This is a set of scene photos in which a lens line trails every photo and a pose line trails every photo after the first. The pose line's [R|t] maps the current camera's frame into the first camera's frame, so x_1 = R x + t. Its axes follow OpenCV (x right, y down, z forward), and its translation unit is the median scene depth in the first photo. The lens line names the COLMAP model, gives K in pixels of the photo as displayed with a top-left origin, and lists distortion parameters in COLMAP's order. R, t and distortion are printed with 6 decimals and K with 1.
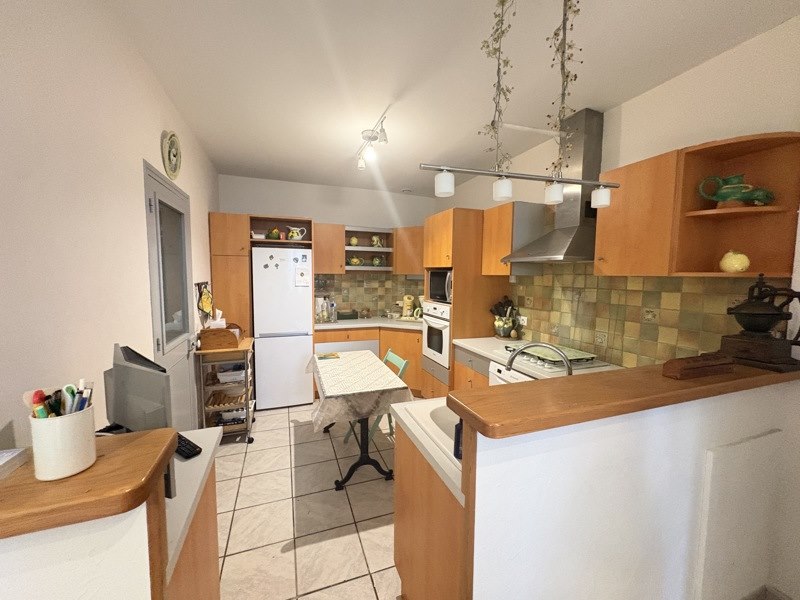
lens RADIAL K [[326.2, 0, 399.5], [0, 326.2, 300.1], [0, 0, 1]] dist [0.001935, 0.000095]
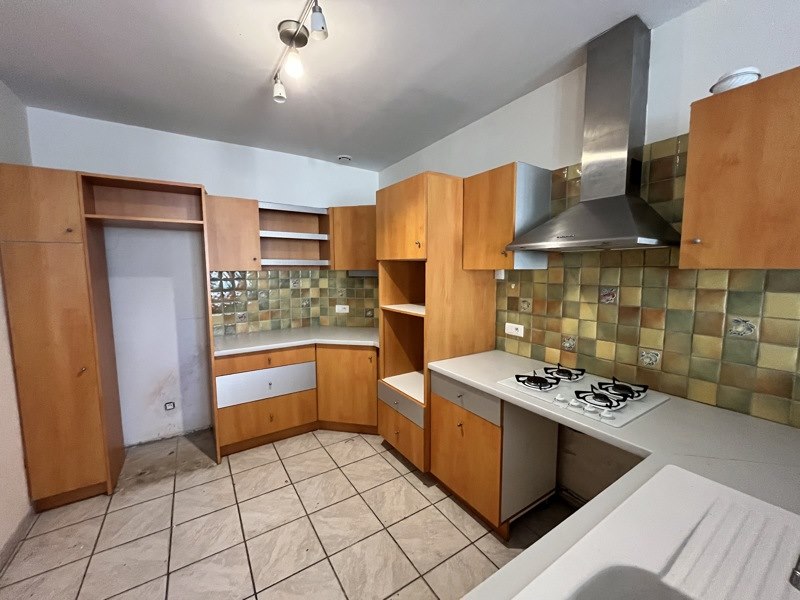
lens RADIAL K [[320.7, 0, 400.5], [0, 320.7, 299.6], [0, 0, 1]] dist [-0.003836, 0.000336]
pose [[0.973530, -0.037501, 0.225461, -0.045071], [0.033206, 0.999188, 0.022814, -0.032998], [-0.226133, -0.014723, 0.973985, 0.357259]]
